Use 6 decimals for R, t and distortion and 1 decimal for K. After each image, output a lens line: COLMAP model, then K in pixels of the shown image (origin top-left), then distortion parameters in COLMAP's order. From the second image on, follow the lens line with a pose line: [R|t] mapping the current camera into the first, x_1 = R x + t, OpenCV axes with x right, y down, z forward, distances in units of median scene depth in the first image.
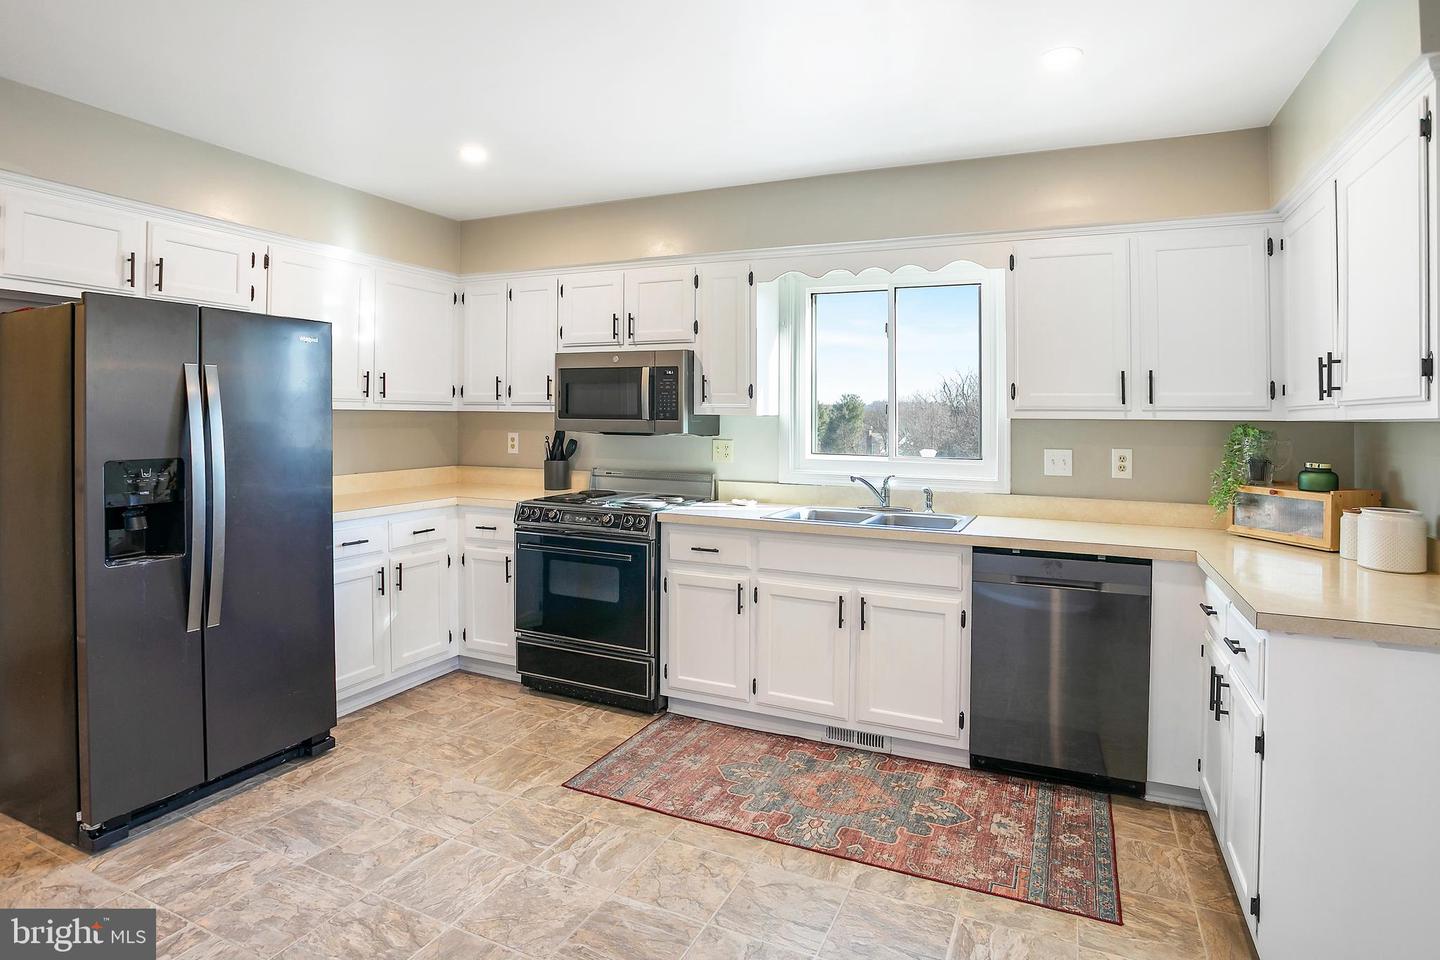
lens RADIAL K [[734.1, 0, 727.5], [0, 734.1, 408.3], [0, 0, 1]] dist [-0.077823, 0.029224]
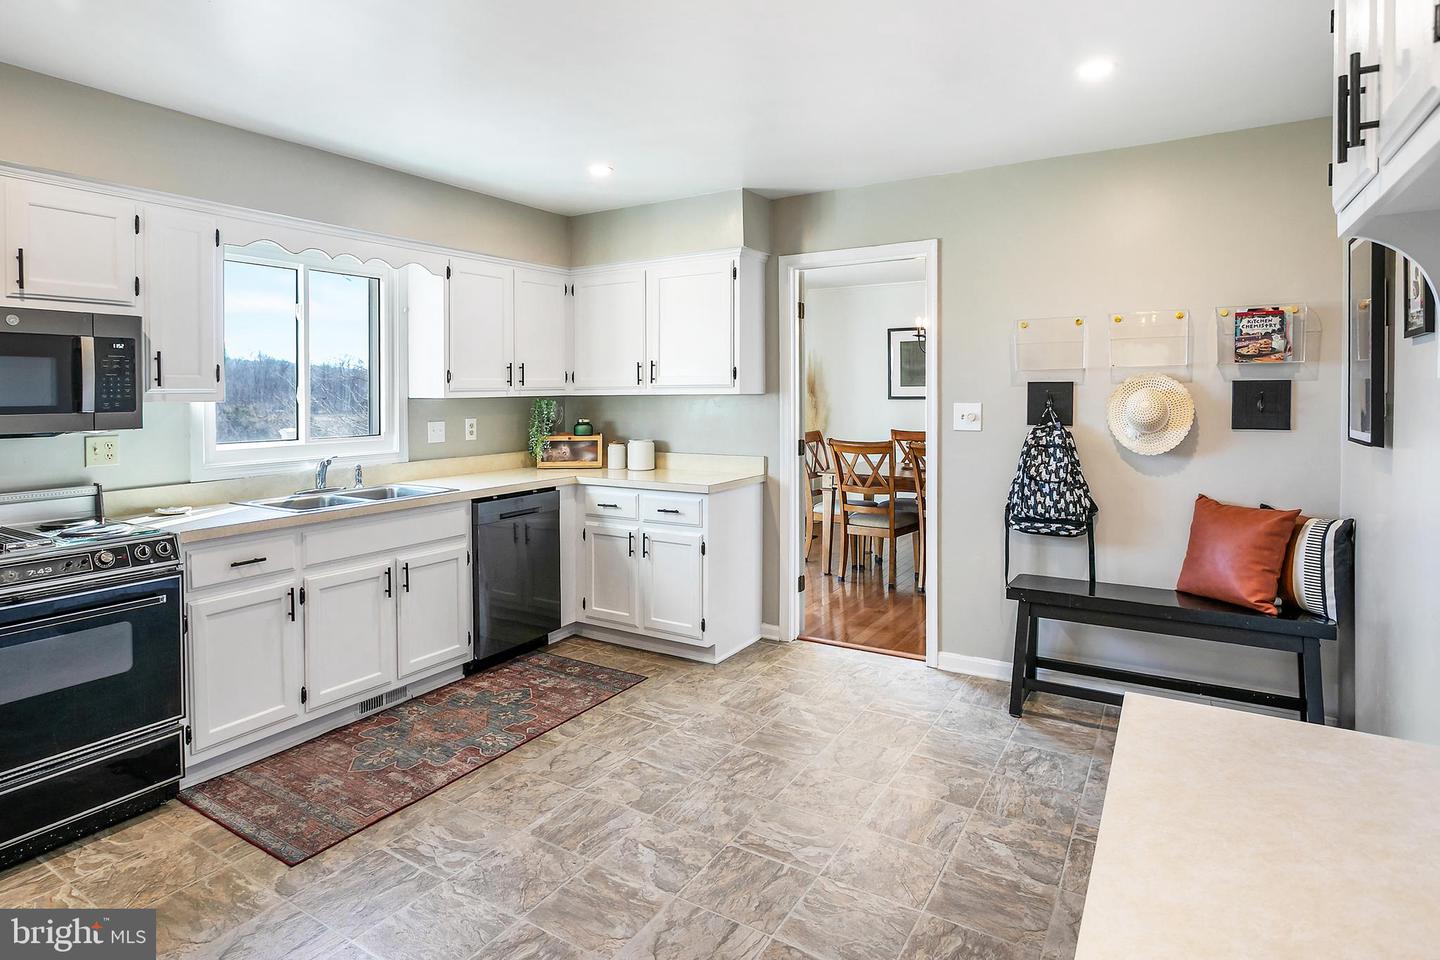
lens RADIAL K [[734.1, 0, 727.5], [0, 734.1, 408.3], [0, 0, 1]] dist [-0.077823, 0.029224]
pose [[0.146048, -0.035776, 0.988630, -0.731051], [0.008158, 0.999355, 0.034959, -0.007088], [-0.989244, 0.002959, 0.146245, 0.323173]]
